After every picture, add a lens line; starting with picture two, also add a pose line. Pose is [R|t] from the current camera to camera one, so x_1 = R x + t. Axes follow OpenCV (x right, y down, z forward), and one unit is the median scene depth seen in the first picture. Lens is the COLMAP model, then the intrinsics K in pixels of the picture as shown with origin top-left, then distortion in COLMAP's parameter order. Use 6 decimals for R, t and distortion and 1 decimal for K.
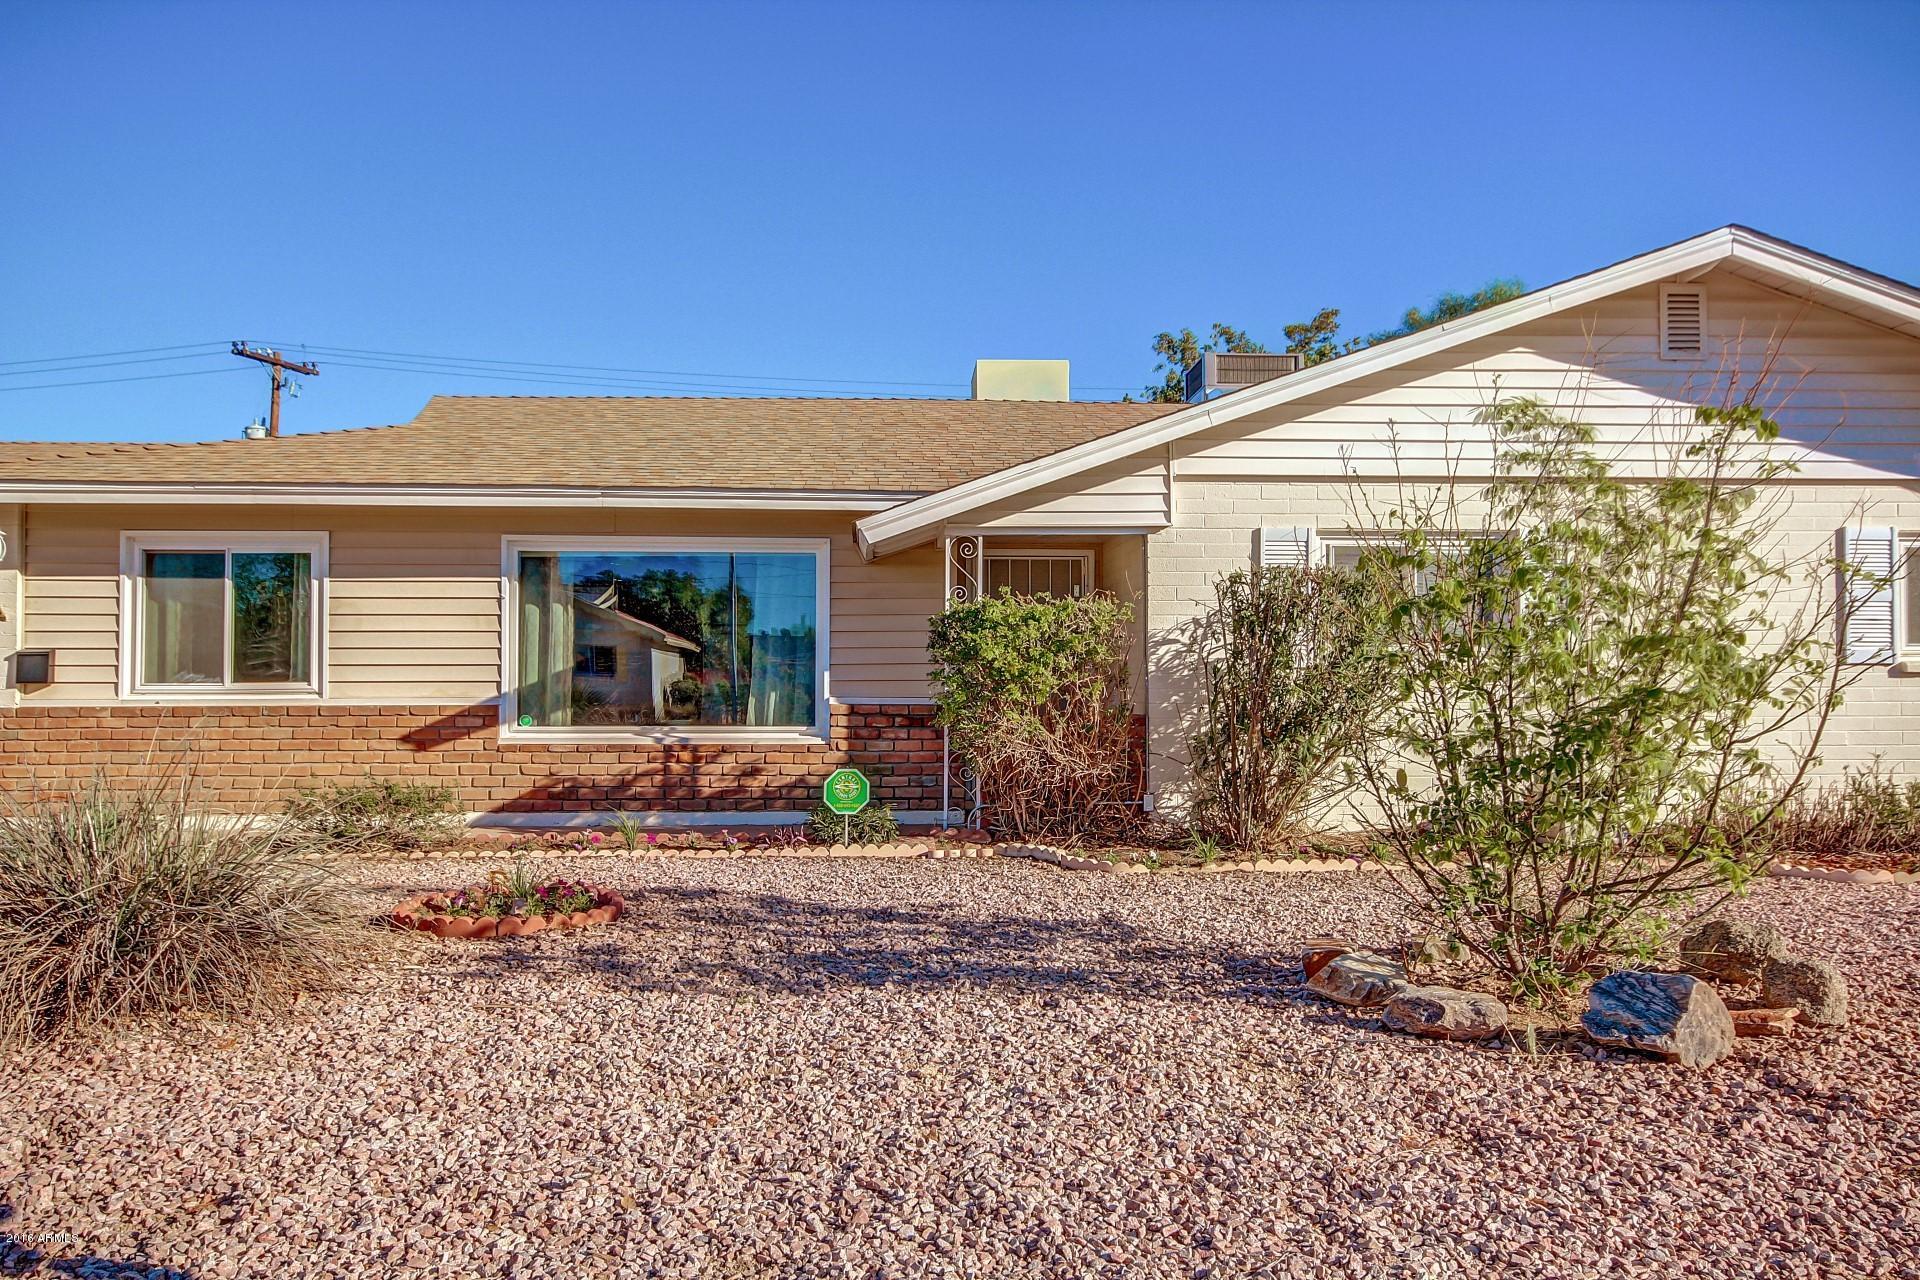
lens RADIAL K [[1370.0, 0, 960.0], [0, 1370.0, 640.0], [0, 0, 1]] dist [0.018142, 0.001579]
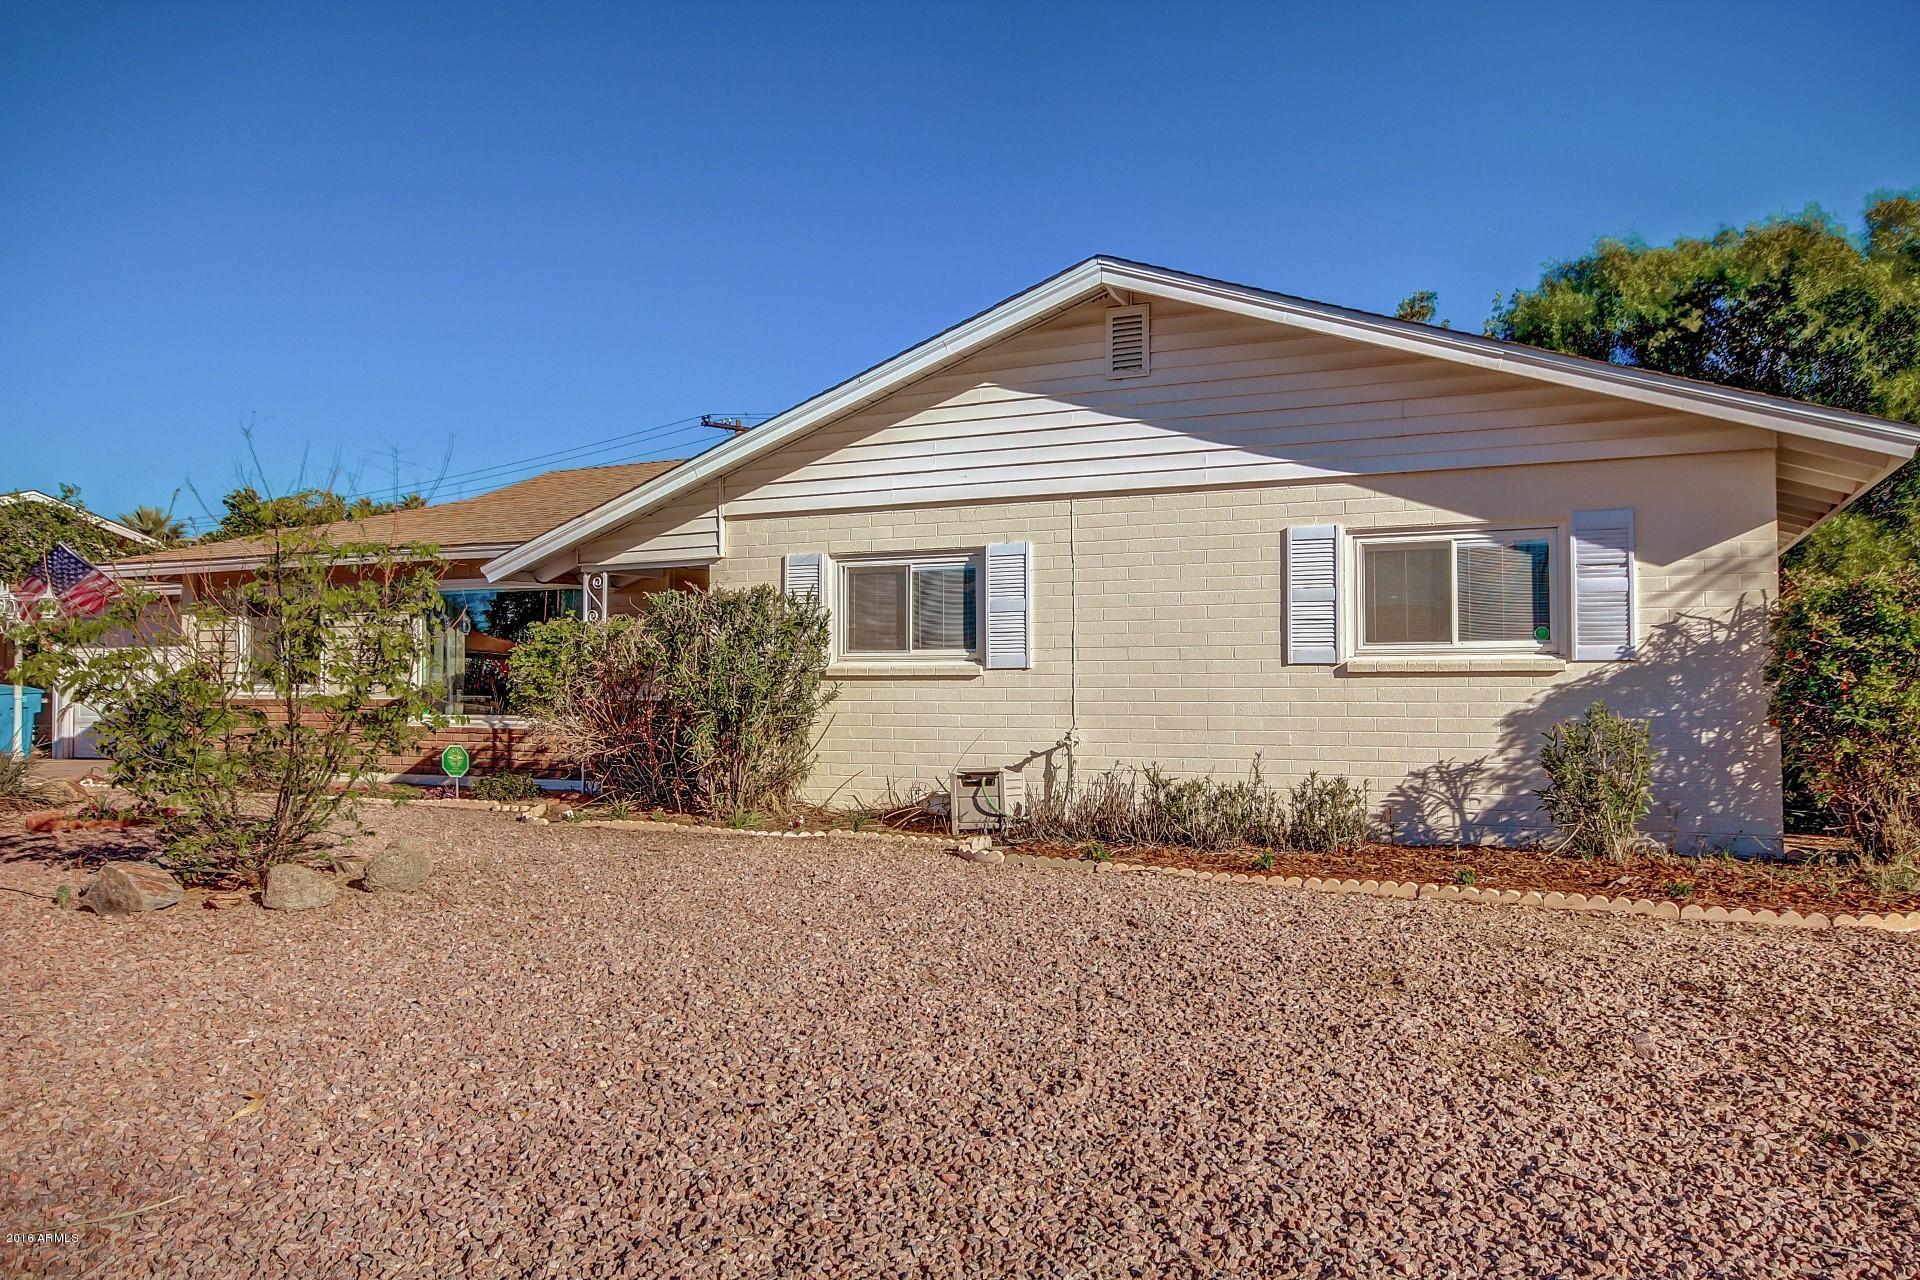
lens RADIAL K [[1370.0, 0, 960.0], [0, 1370.0, 640.0], [0, 0, 1]] dist [0.018142, 0.001579]
pose [[0.878394, -0.015310, -0.477692, 0.859815], [0.014272, 0.999881, -0.005802, 0.001983], [0.477724, -0.001721, 0.878508, 0.010862]]
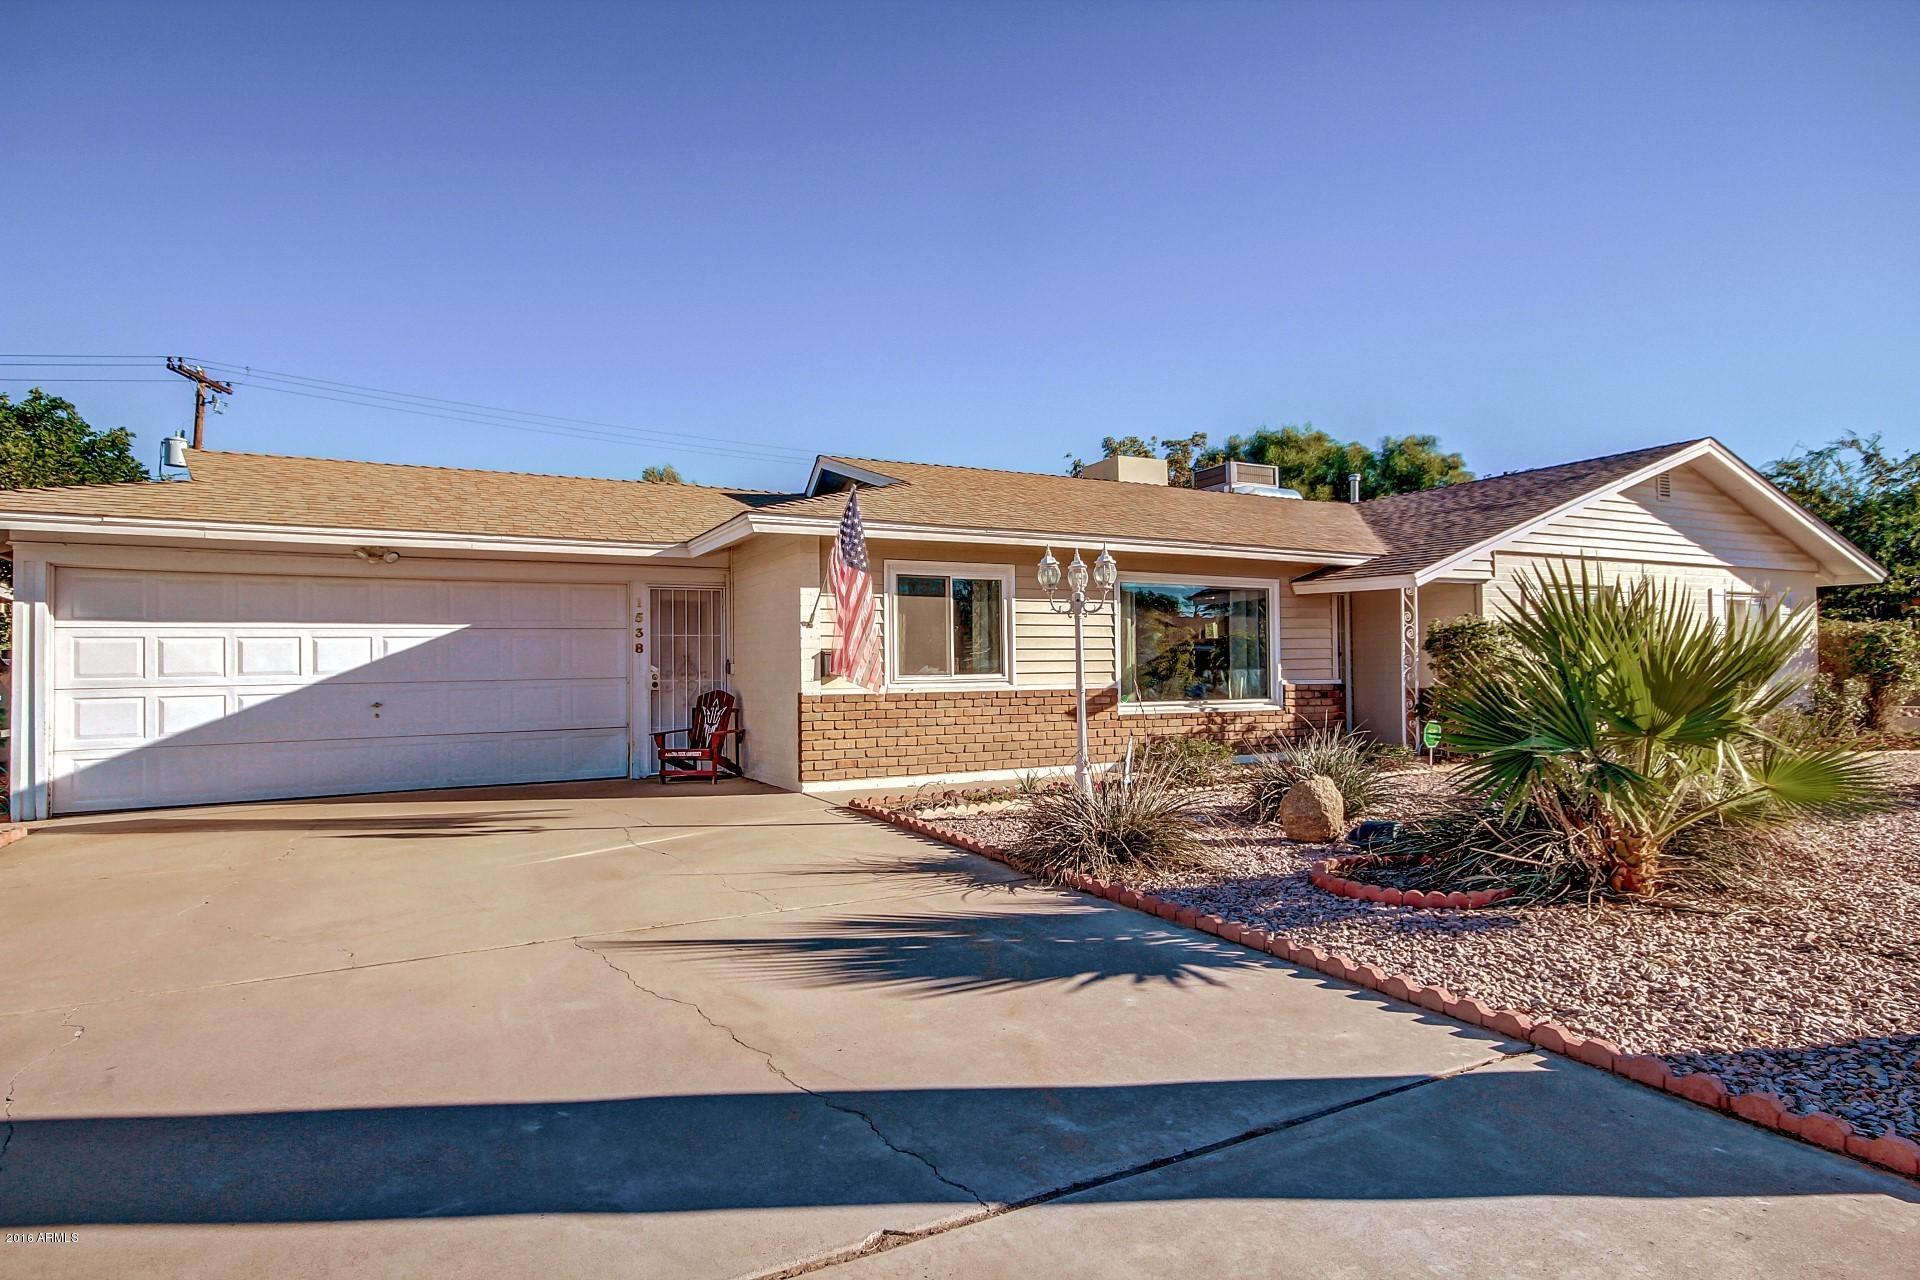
lens RADIAL K [[1067.1, 0, 960.0], [0, 1067.1, 640.0], [0, 0, 1]] dist [0.002699, 0.000787]
pose [[0.906219, 0.003035, 0.422799, -0.963464], [-0.001158, 0.999988, -0.004696, 0.001876], [-0.422808, 0.003767, 0.906211, 0.047776]]
